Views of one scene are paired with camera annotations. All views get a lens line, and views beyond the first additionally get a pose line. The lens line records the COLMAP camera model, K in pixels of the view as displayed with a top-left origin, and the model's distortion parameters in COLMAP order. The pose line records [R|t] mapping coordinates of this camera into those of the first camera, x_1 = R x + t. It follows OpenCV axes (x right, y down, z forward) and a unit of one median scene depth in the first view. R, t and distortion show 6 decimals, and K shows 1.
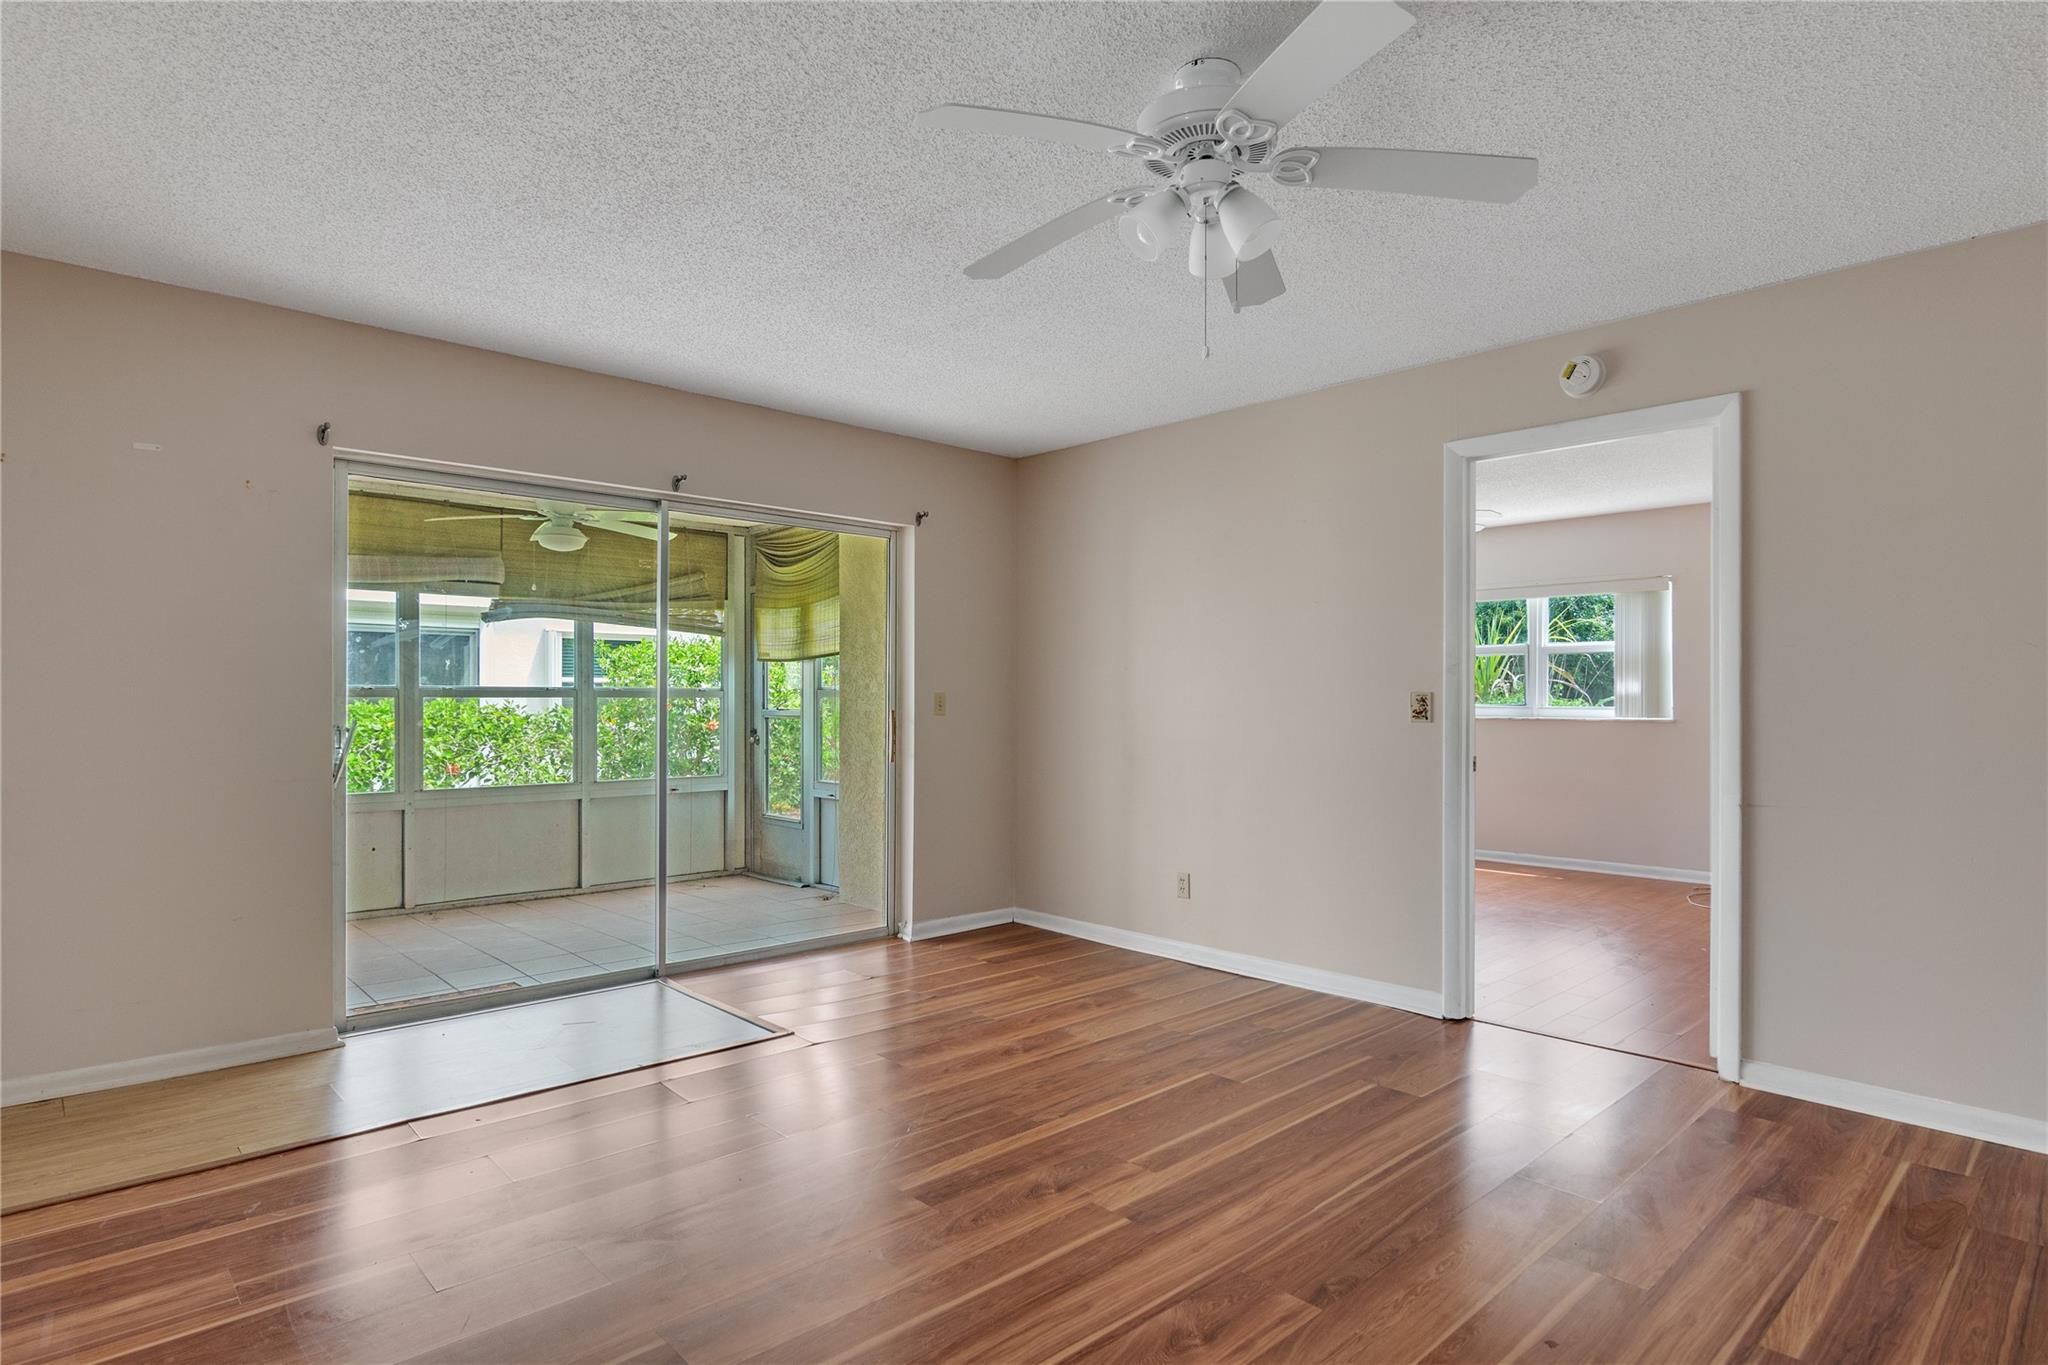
lens RADIAL K [[1076.8, 0, 1014.6], [0, 1076.8, 694.7], [0, 0, 1]] dist [-0.011630, -0.000295]
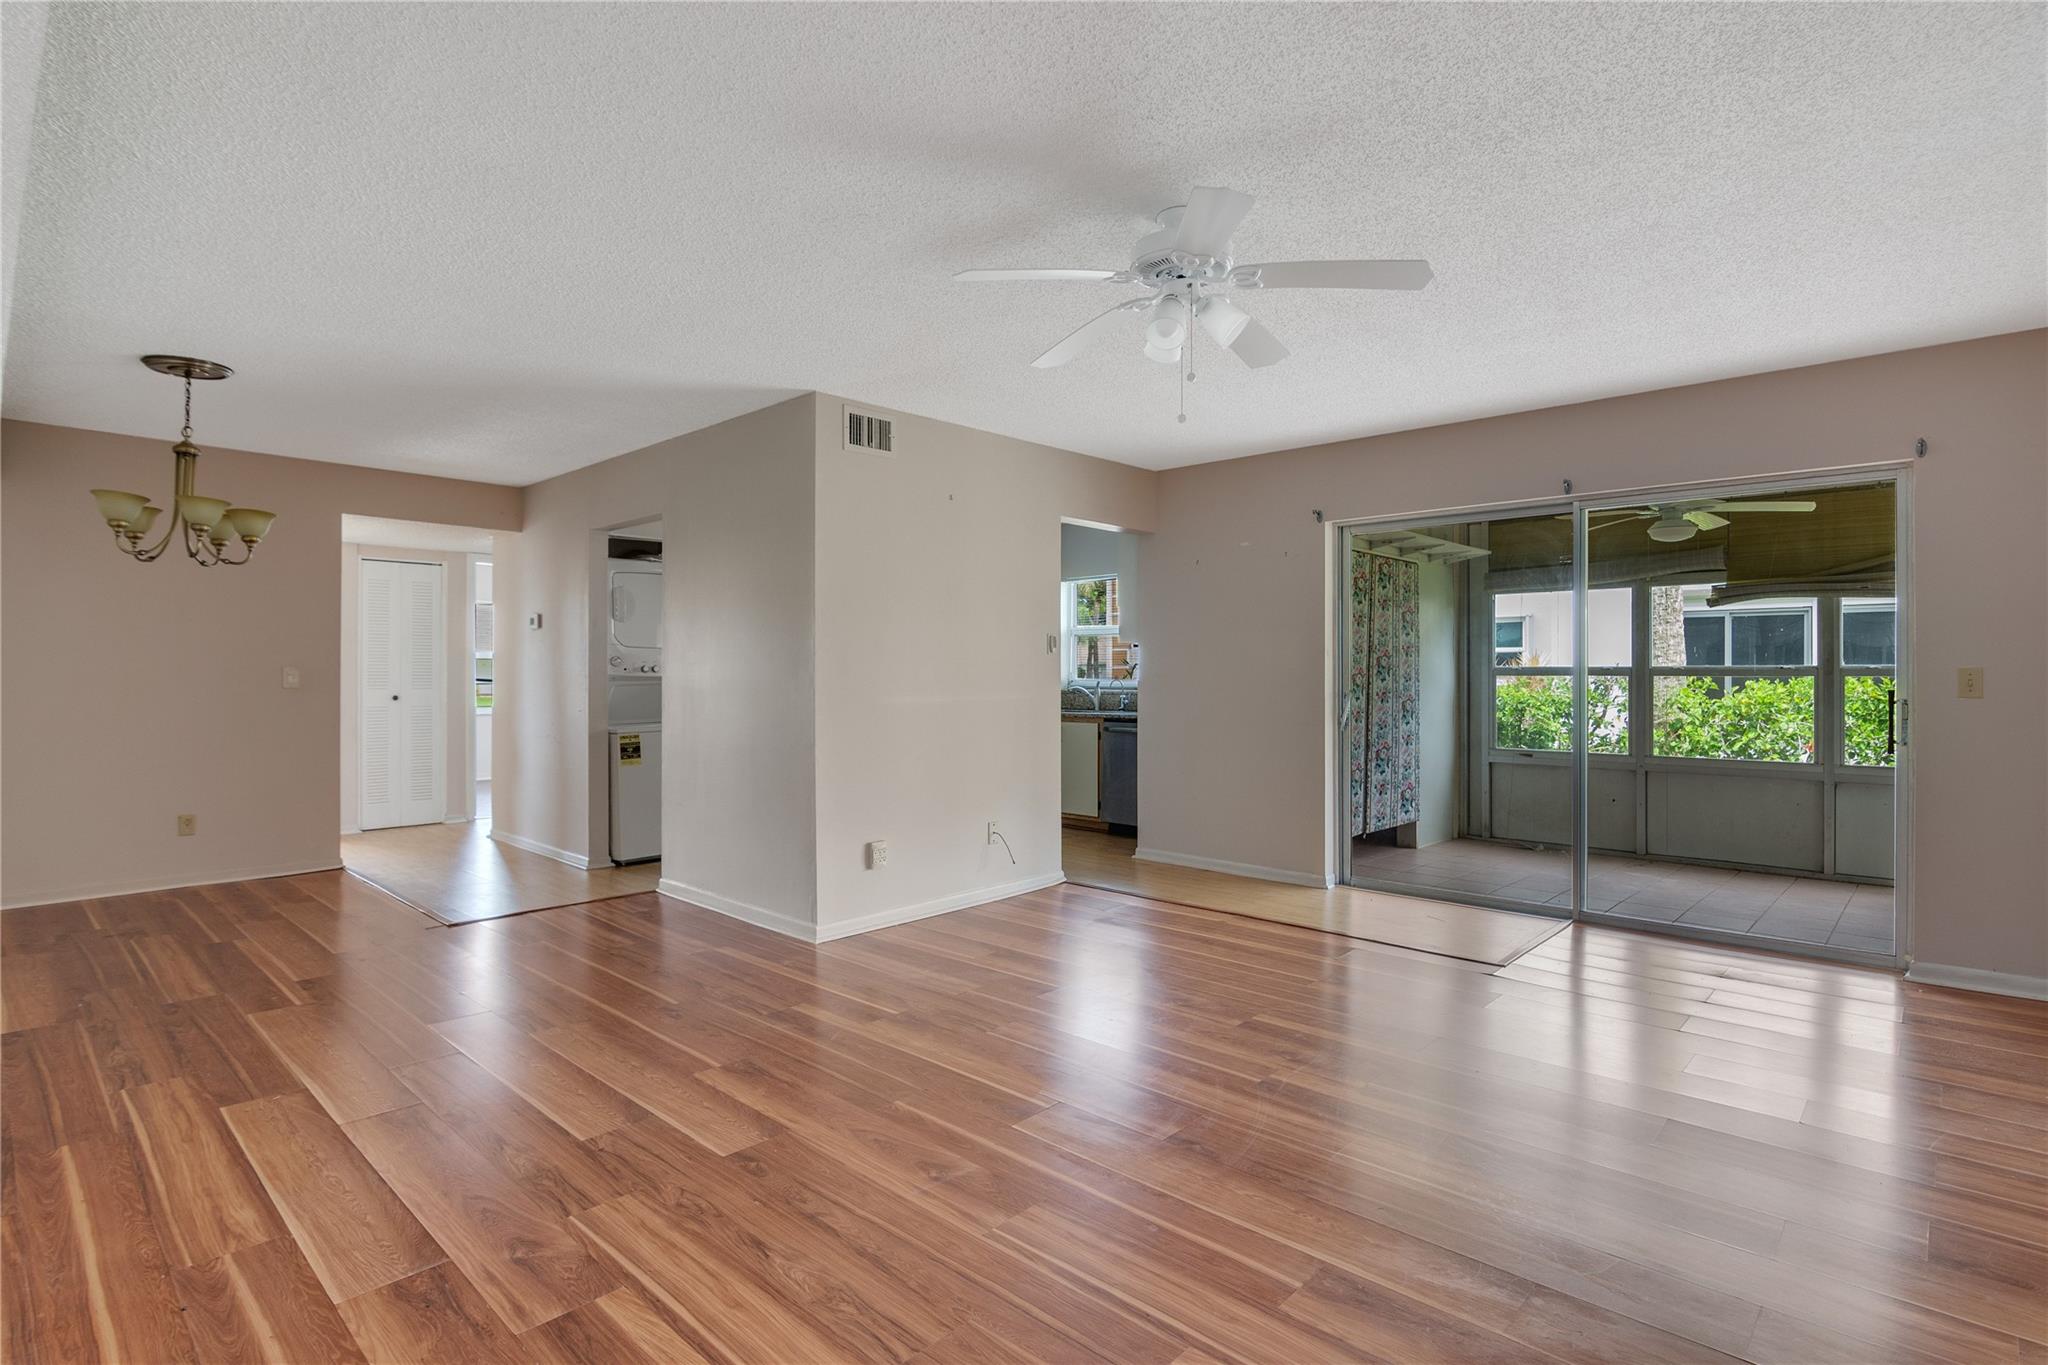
lens RADIAL K [[993.3, 0, 1018.9], [0, 993.3, 676.0], [0, 0, 1]] dist [-0.012144, -0.000314]
pose [[0.074003, -0.000141, -0.997258, 0.658312], [0.000521, 1.000000, -0.000103, 0.003135], [0.997258, -0.000512, 0.074003, 0.327000]]
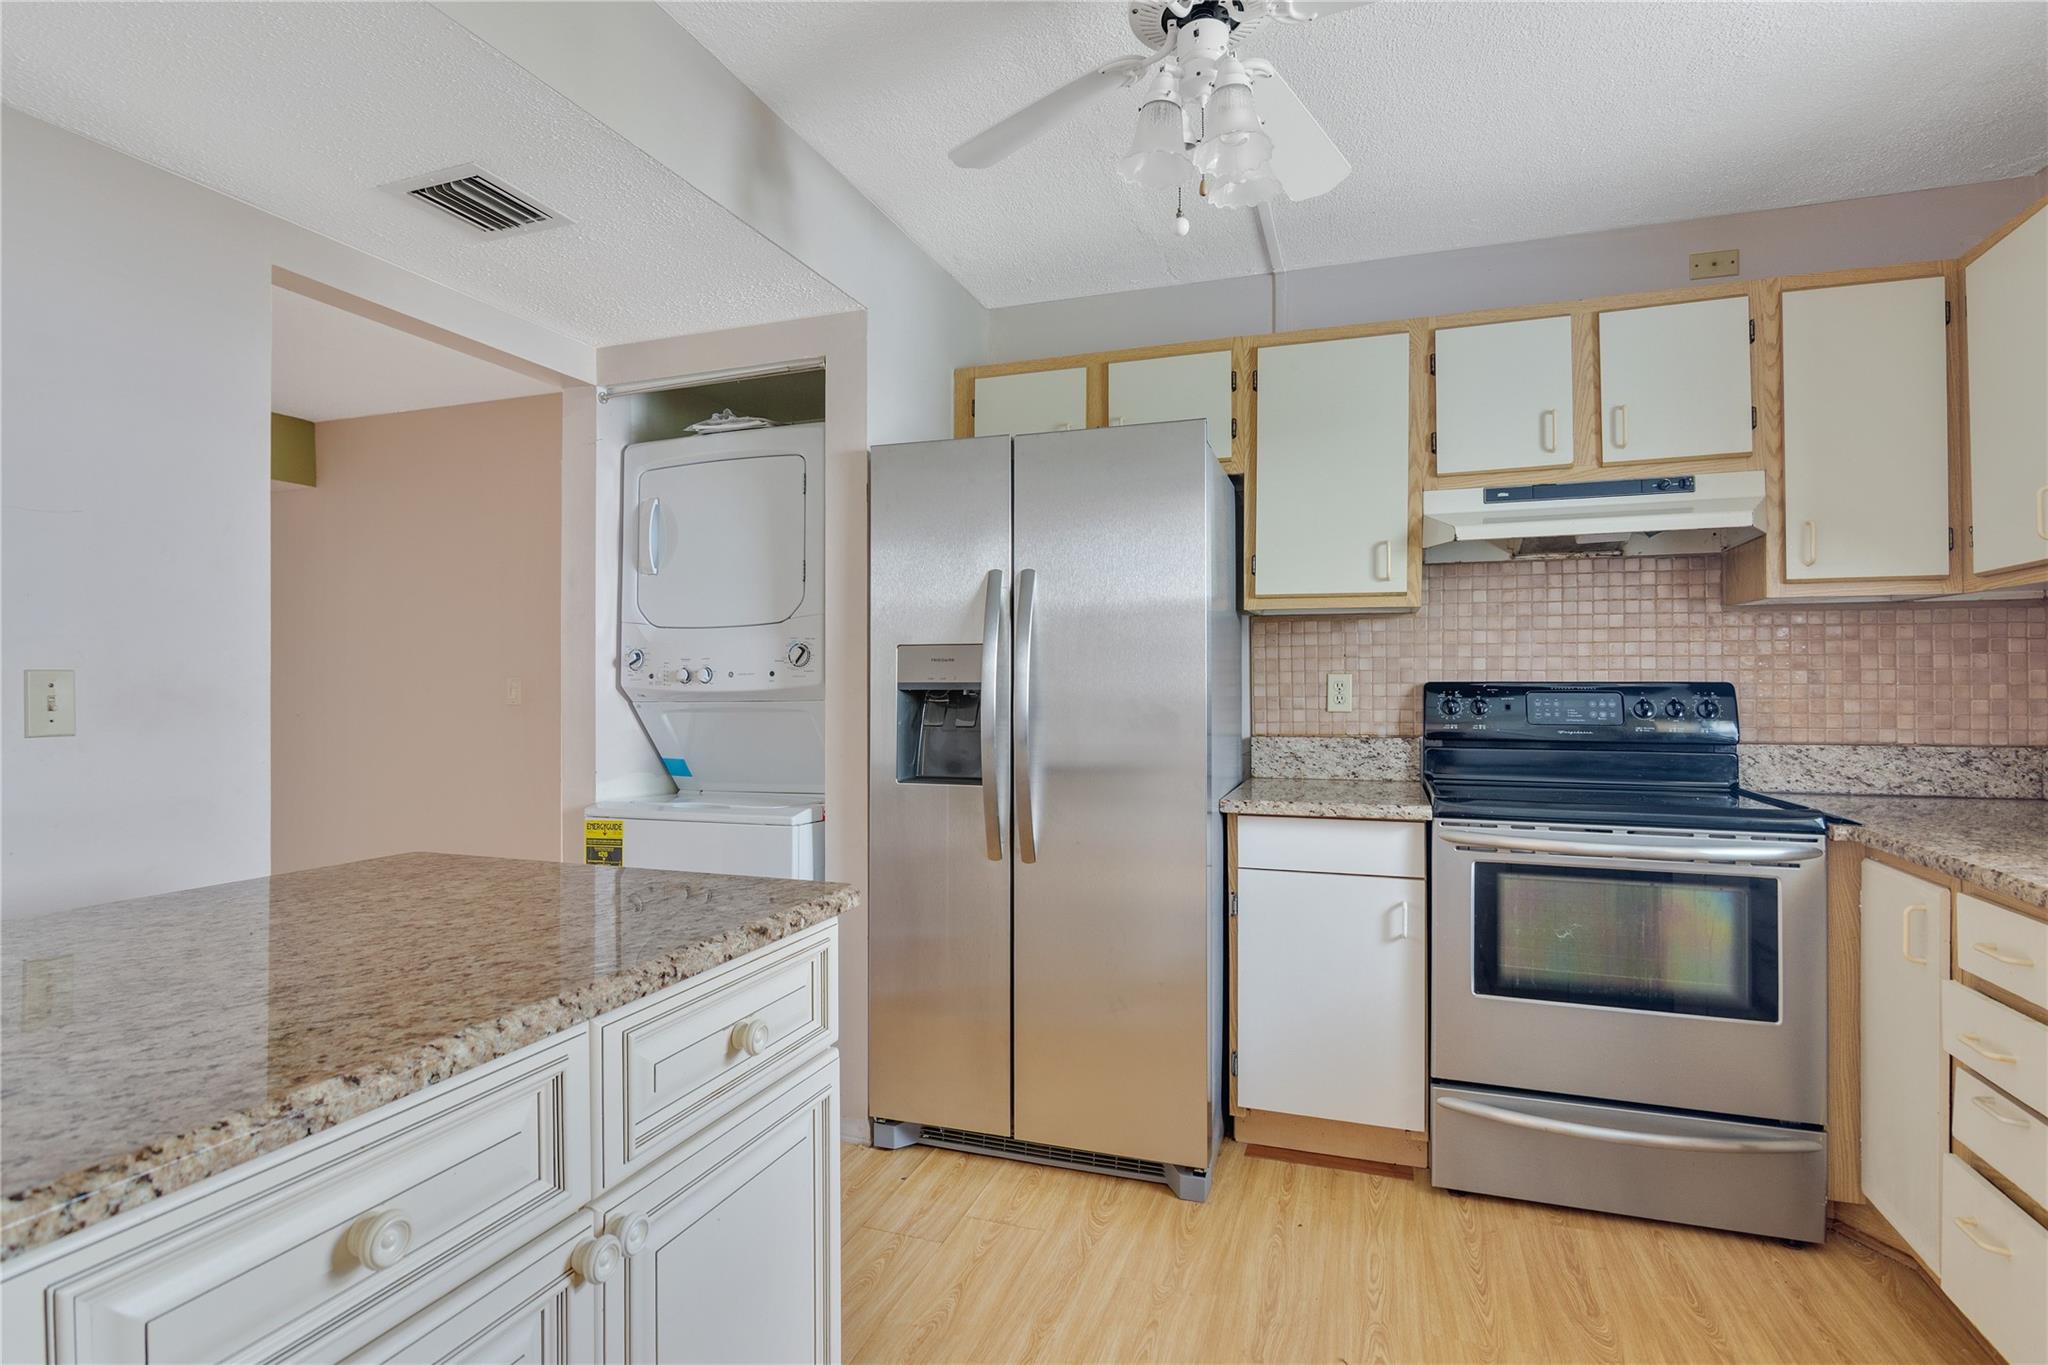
lens RADIAL K [[1019.5, 0, 1021.2], [0, 1019.5, 673.5], [0, 0, 1]] dist [-0.013258, -0.001172]
pose [[-0.885722, -0.005917, -0.464177, -0.624235], [0.001398, 0.999880, -0.015412, 0.002464], [0.464213, -0.014300, -0.885608, 0.559801]]
